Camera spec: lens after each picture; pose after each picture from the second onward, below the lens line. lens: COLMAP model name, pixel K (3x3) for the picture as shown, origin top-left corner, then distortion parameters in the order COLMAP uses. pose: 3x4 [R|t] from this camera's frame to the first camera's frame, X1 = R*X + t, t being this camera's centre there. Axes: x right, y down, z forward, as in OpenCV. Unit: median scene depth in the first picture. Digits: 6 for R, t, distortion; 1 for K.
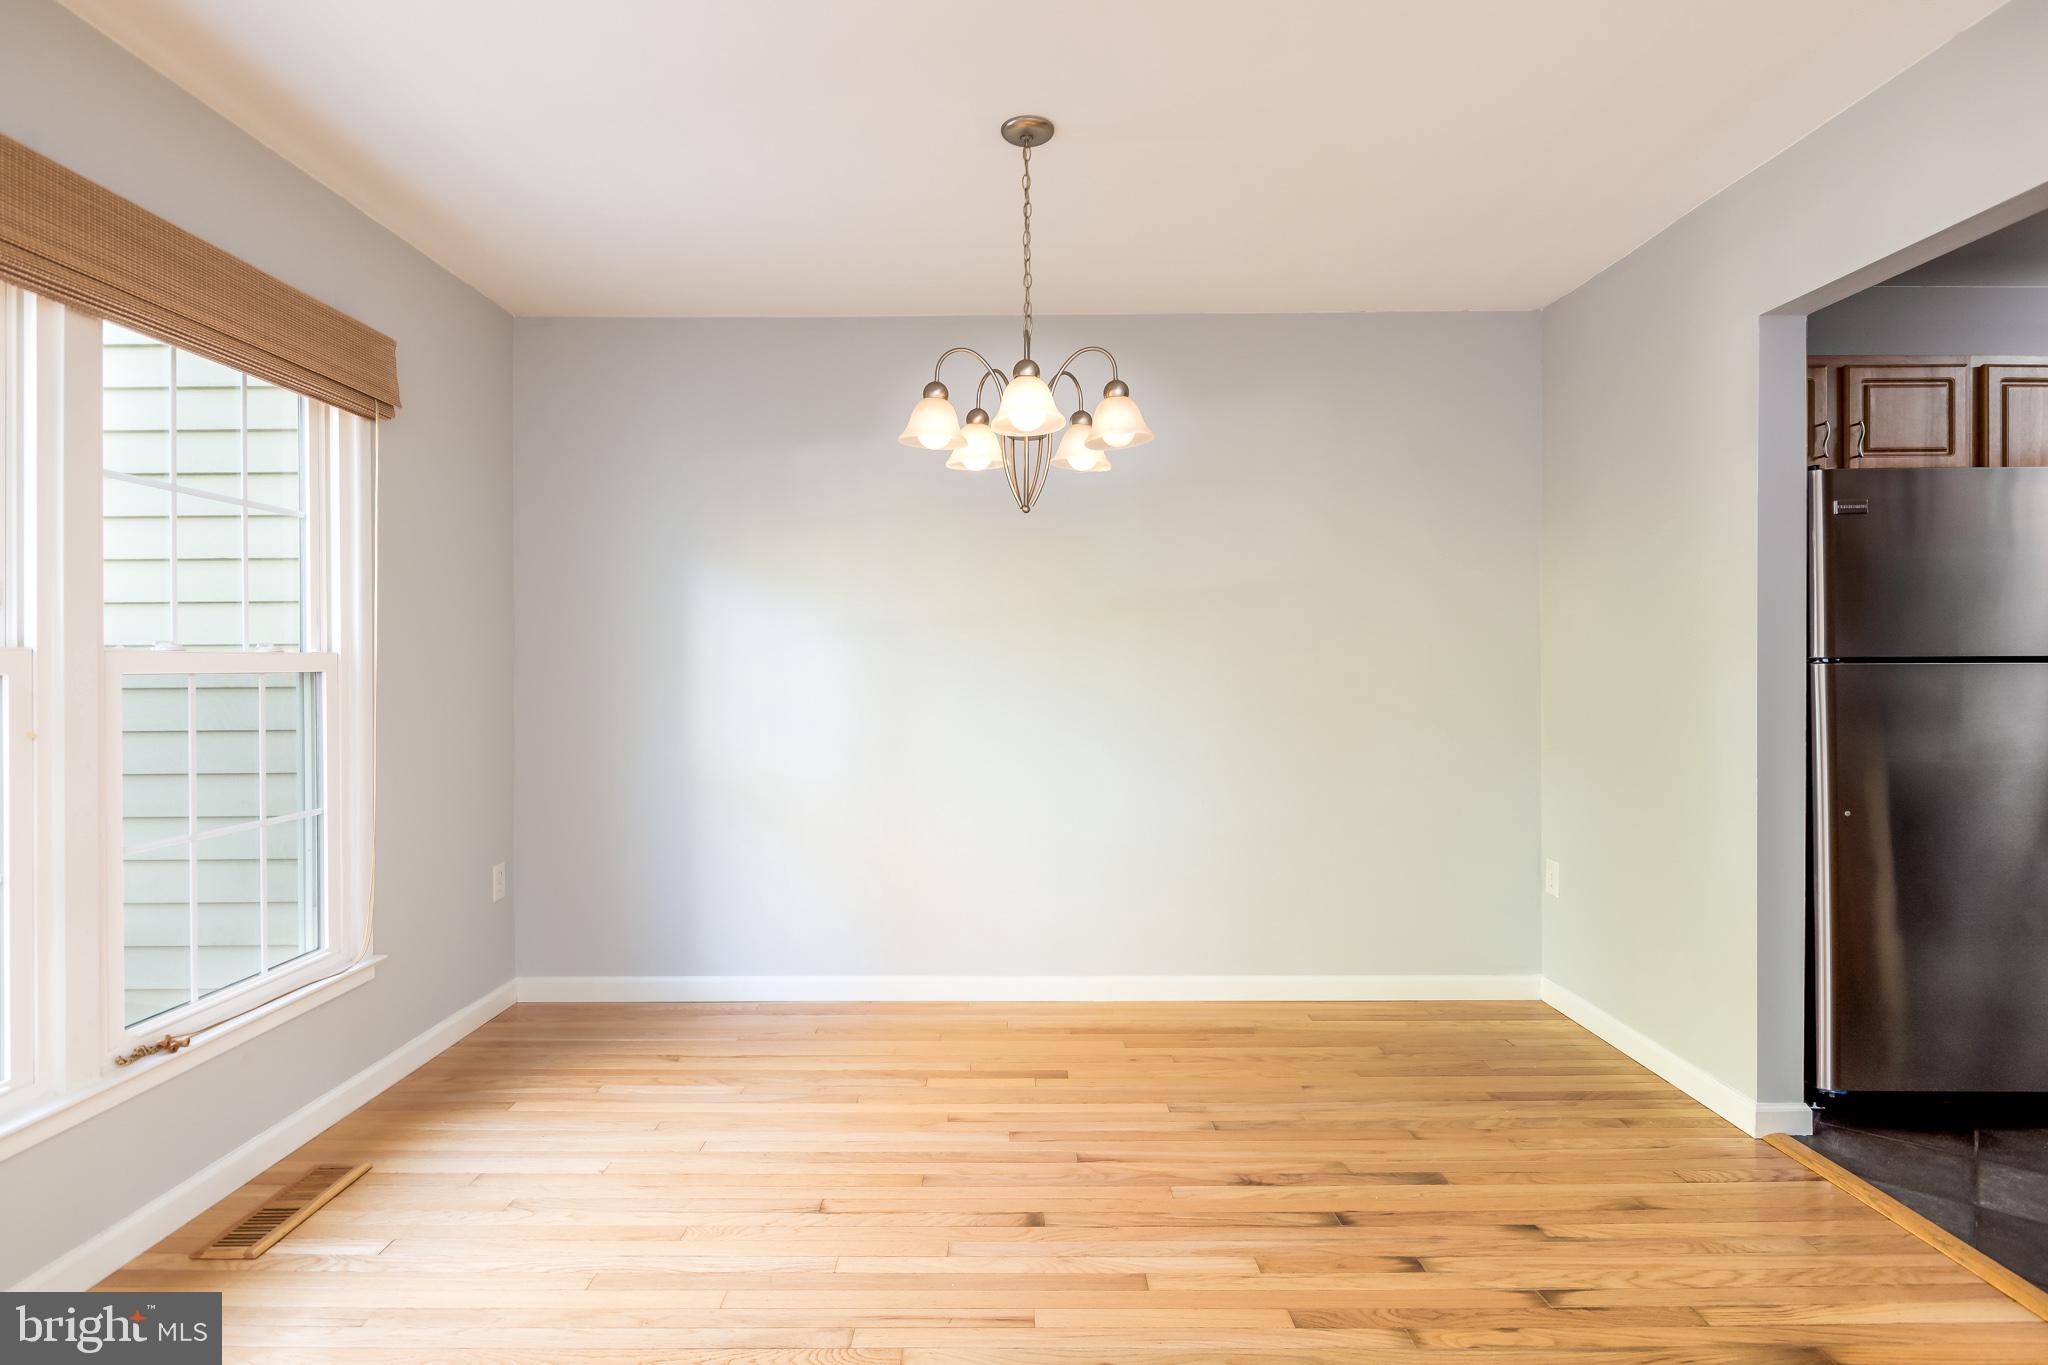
lens RADIAL K [[1030.7, 0, 1010.9], [0, 1030.7, 674.2], [0, 0, 1]] dist [0.000884, -0.000422]
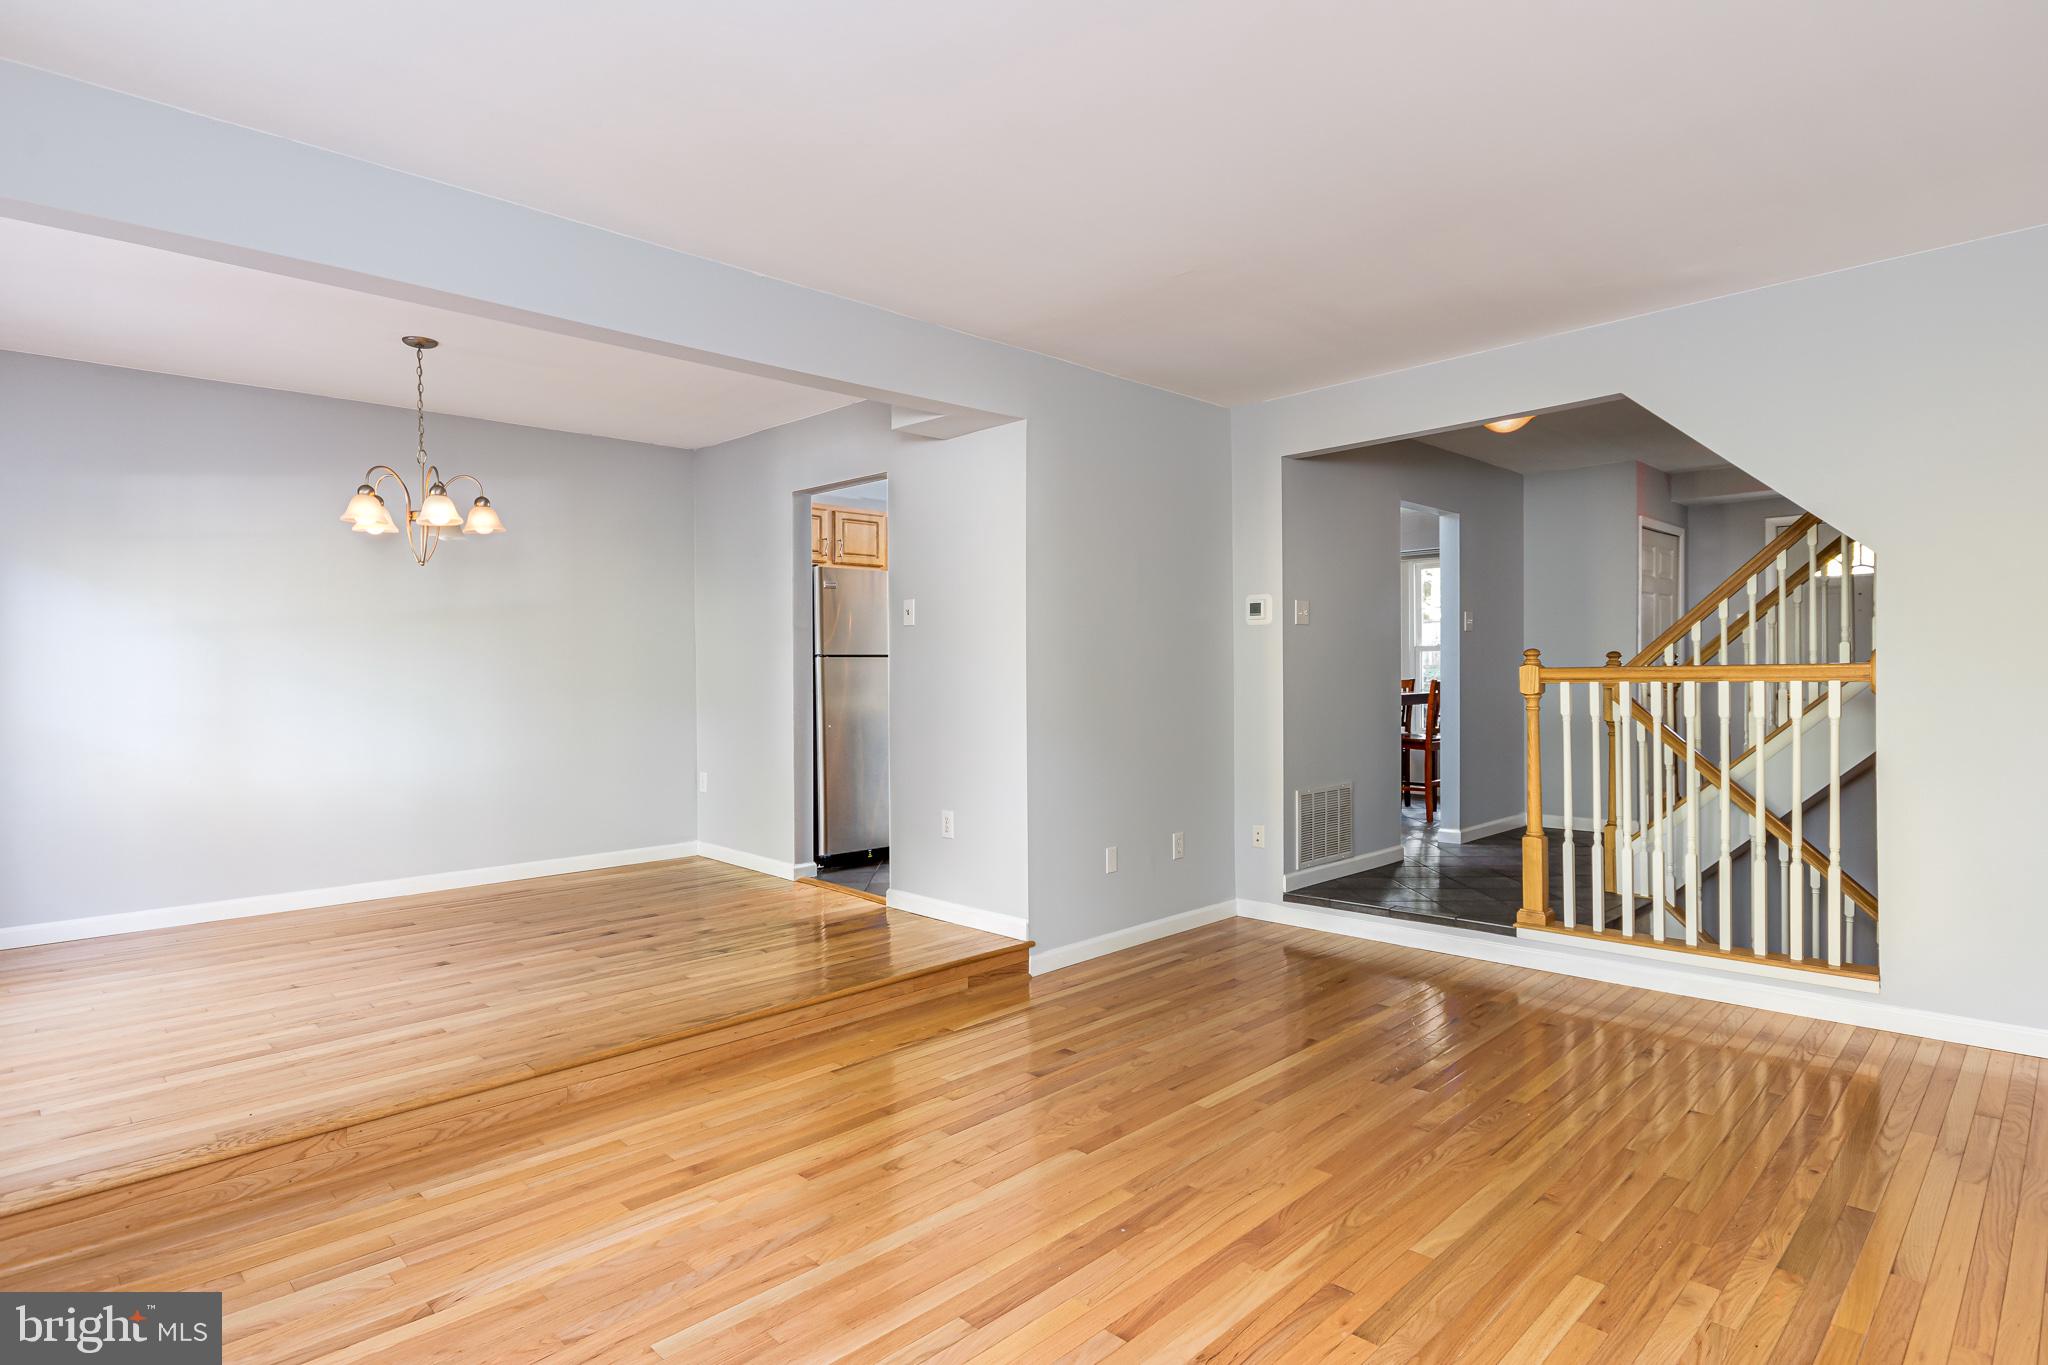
lens RADIAL K [[1074.2, 0, 1022.6], [0, 1074.2, 680.8], [0, 0, 1]] dist [-0.001446, -0.001261]
pose [[0.709523, -0.008607, 0.704630, -0.487340], [0.005758, 0.999963, 0.006416, 0.026778], [-0.704659, -0.000495, 0.709546, -0.882637]]
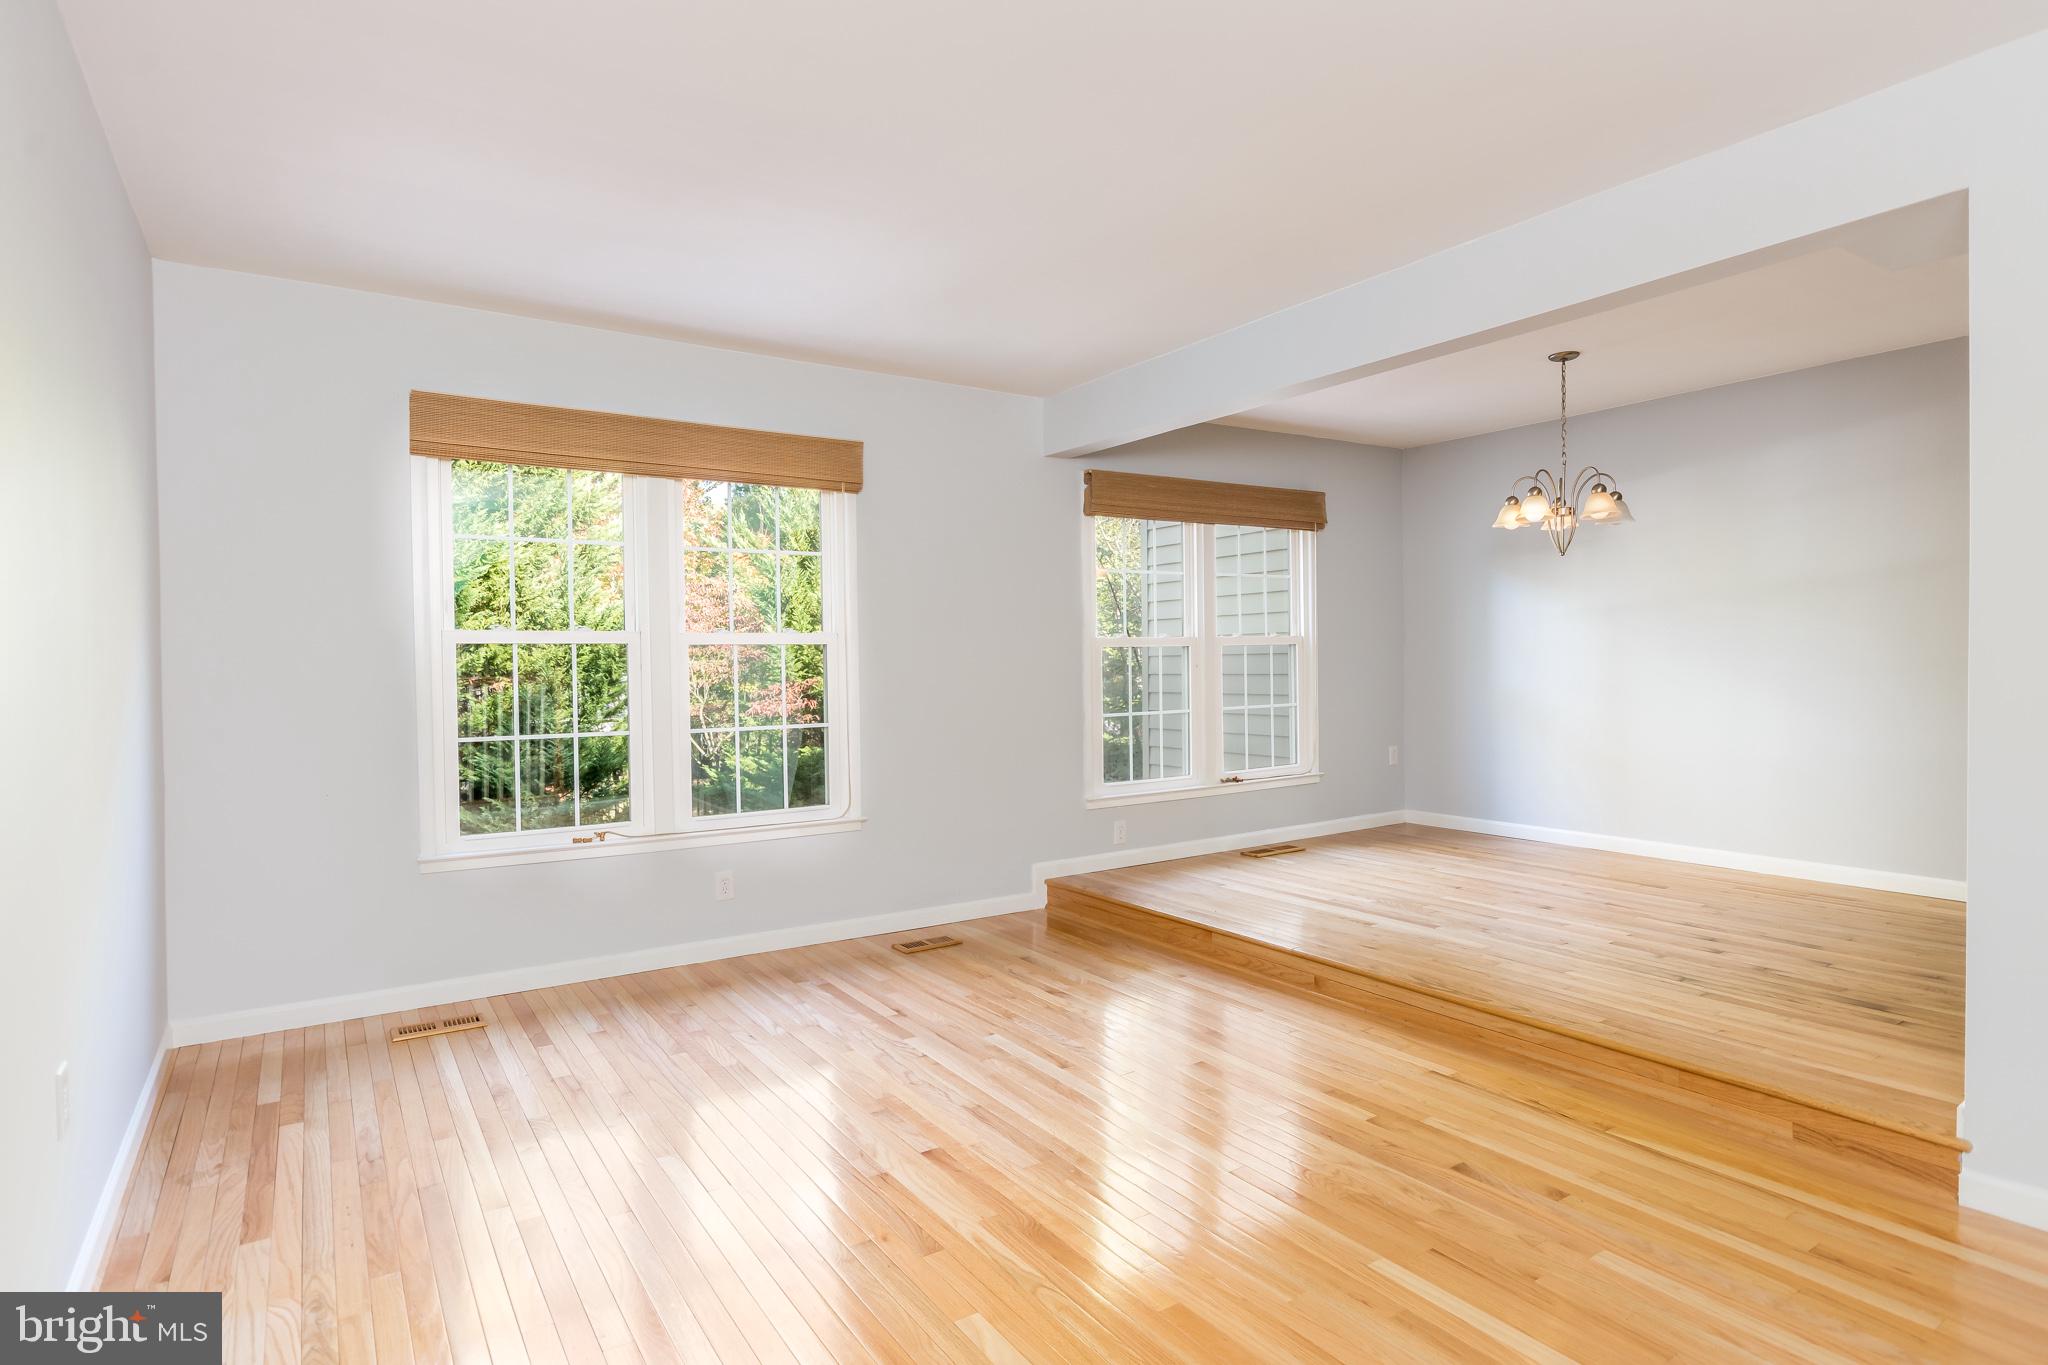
lens RADIAL K [[1074.2, 0, 1008.7], [0, 1074.2, 674.6], [0, 0, 1]] dist [-0.001446, -0.001261]
pose [[0.544244, 0.007097, -0.838897, 1.037413], [0.012423, 0.999786, 0.016518, 0.017414], [0.838835, -0.019411, 0.544039, -0.884548]]
